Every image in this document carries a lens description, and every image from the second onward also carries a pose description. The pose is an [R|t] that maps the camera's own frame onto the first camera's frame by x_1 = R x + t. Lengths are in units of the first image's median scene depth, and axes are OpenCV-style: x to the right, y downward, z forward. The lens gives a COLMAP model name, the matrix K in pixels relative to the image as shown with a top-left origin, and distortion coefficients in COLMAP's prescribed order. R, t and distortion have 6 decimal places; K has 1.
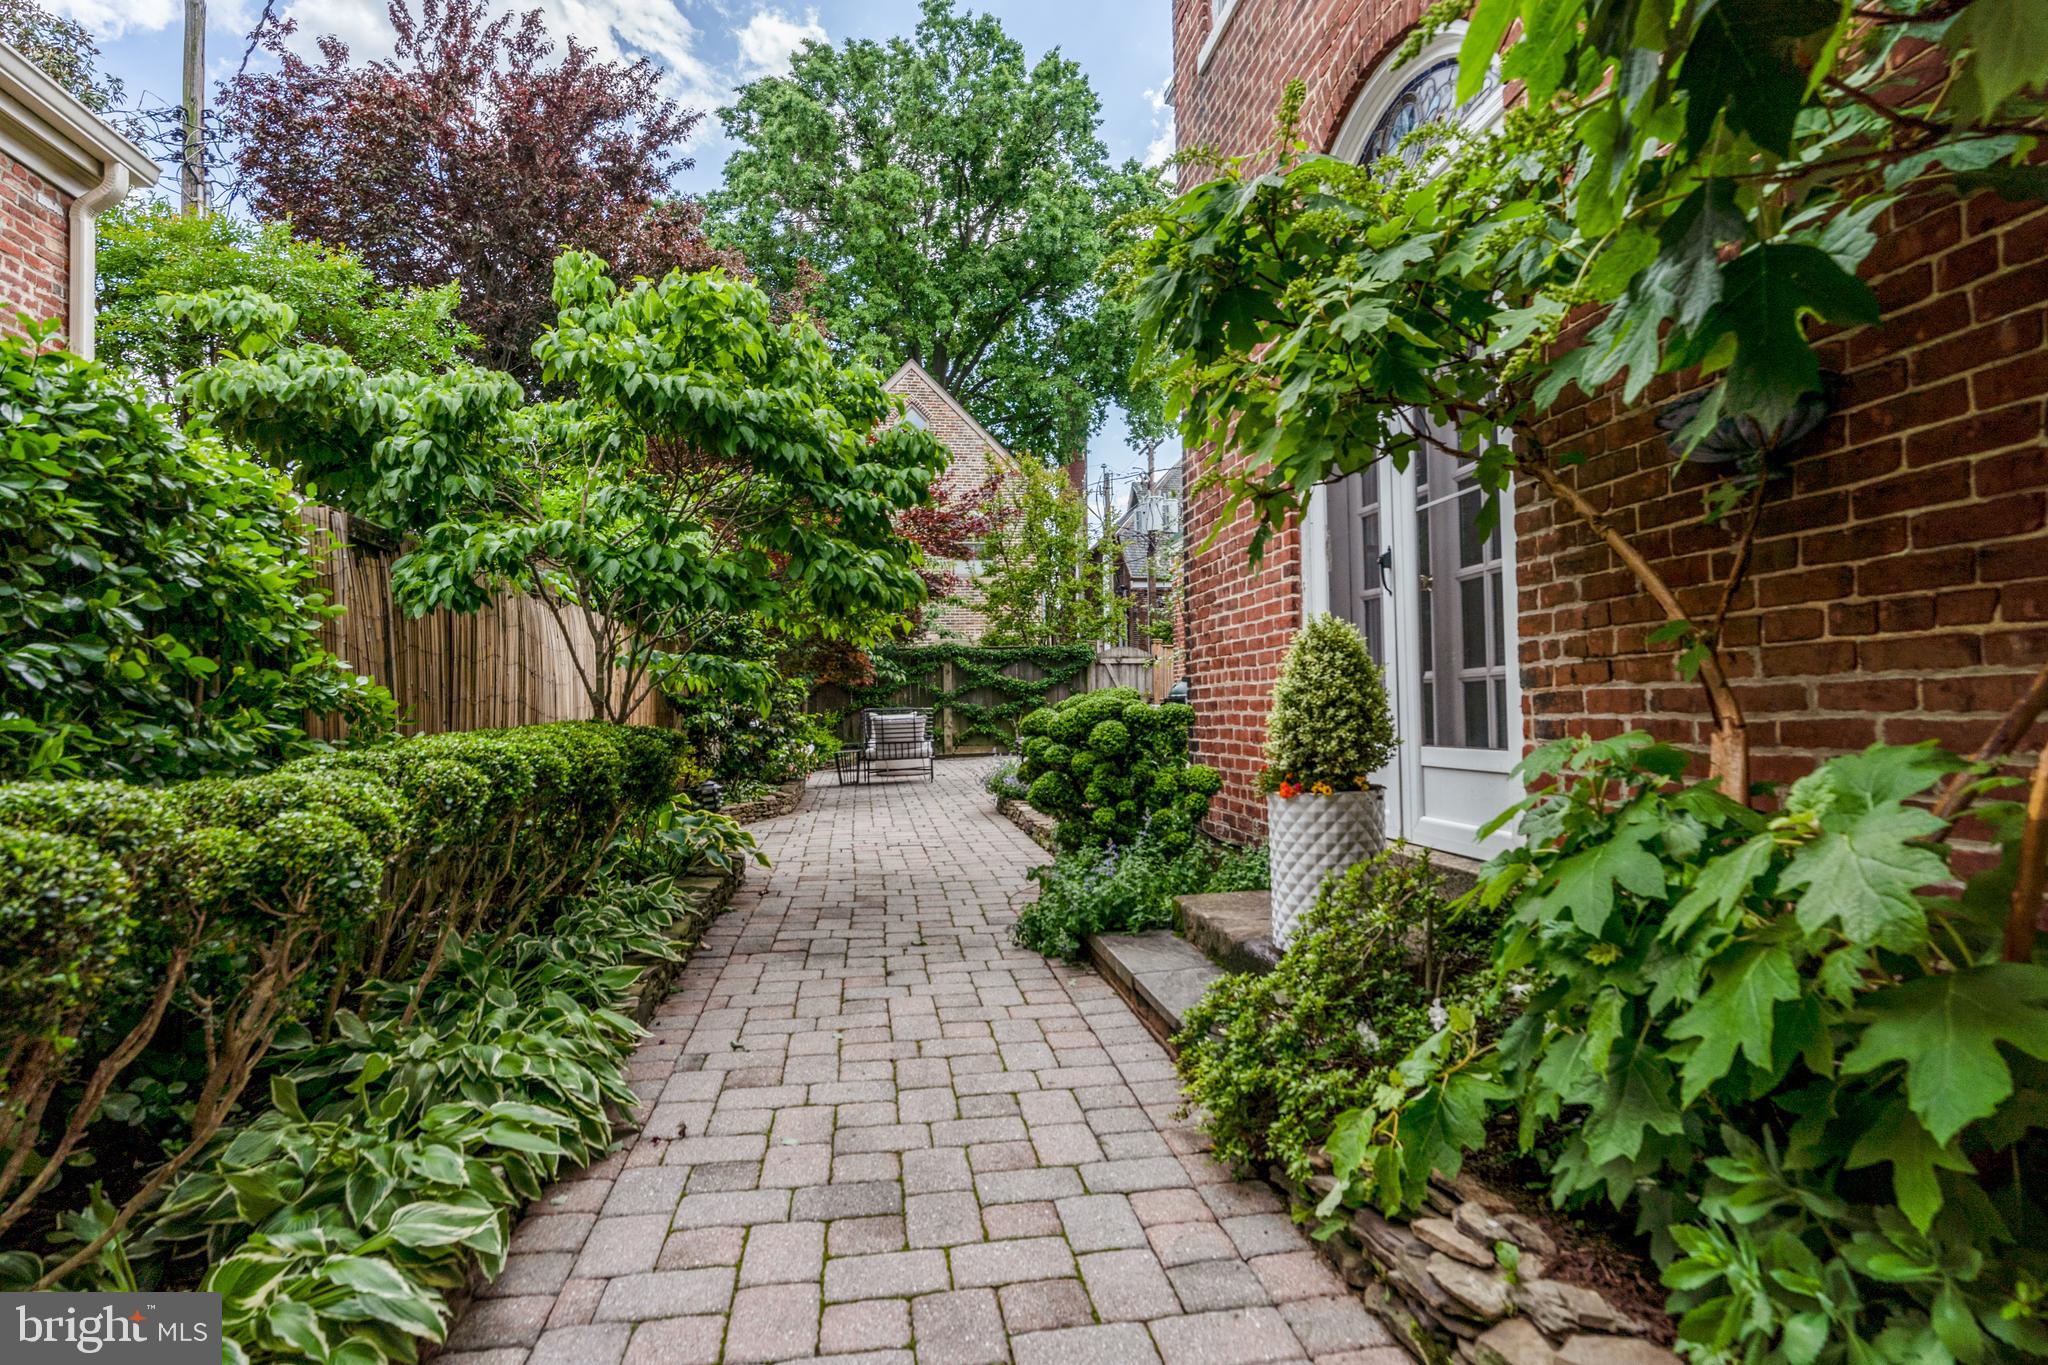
lens RADIAL K [[1092.0, 0, 1024.0], [0, 1092.0, 682.5], [0, 0, 1]] dist [0.046098, 0.000614]
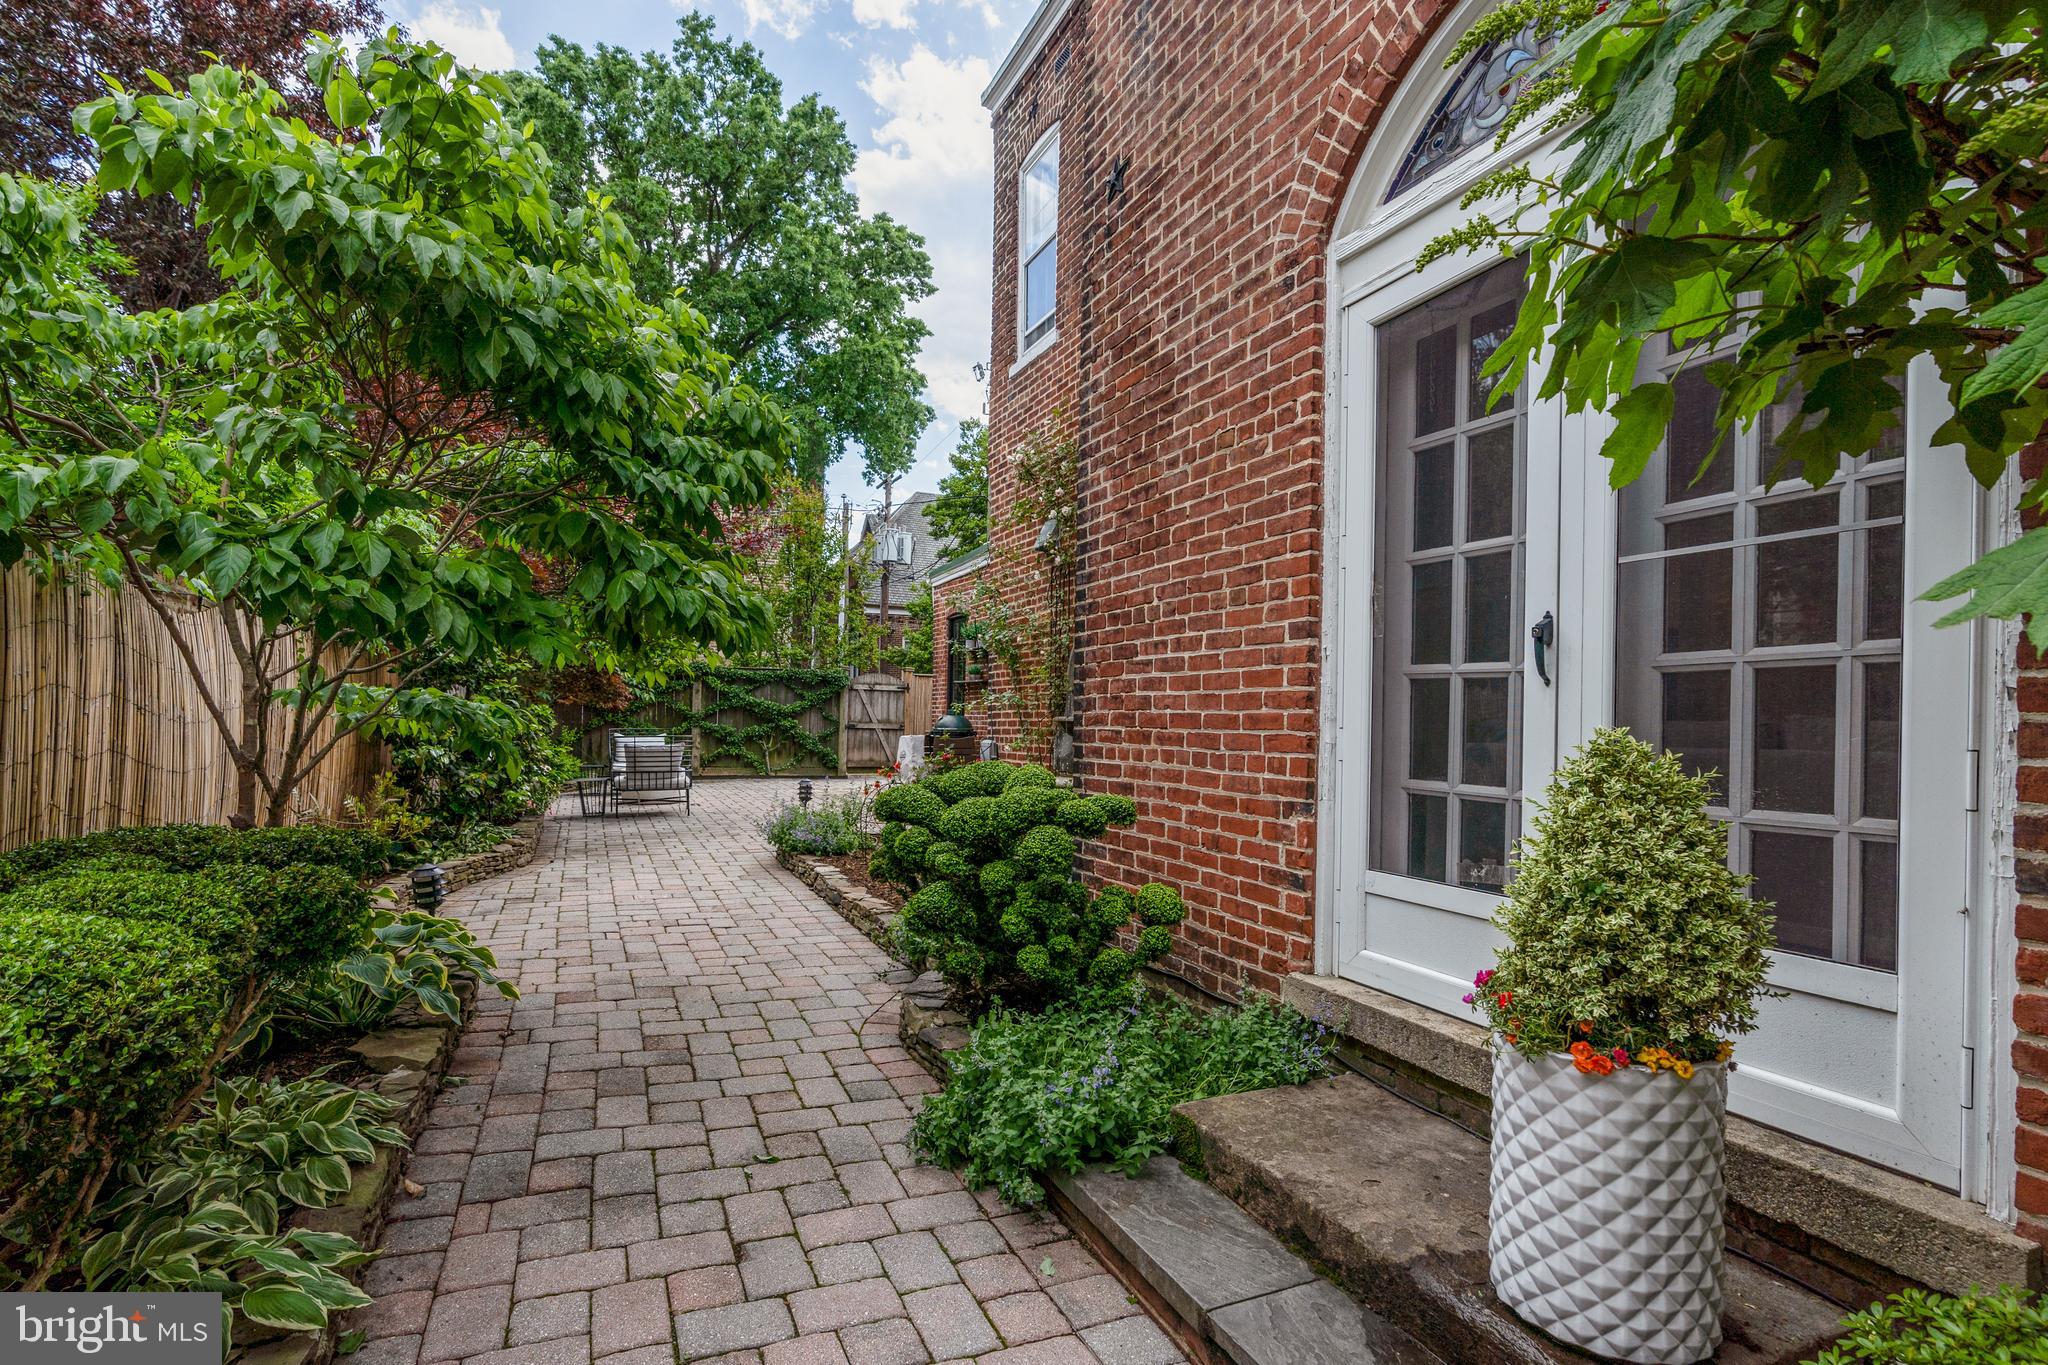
lens RADIAL K [[963.4, 0, 957.1], [0, 963.4, 721.1], [0, 0, 1]] dist [0.012660, 0.000498]
pose [[0.974582, 0.035341, 0.221228, -0.061886], [-0.041480, 0.998871, 0.023162, -0.023154], [-0.220159, -0.031750, 0.974947, 0.206867]]
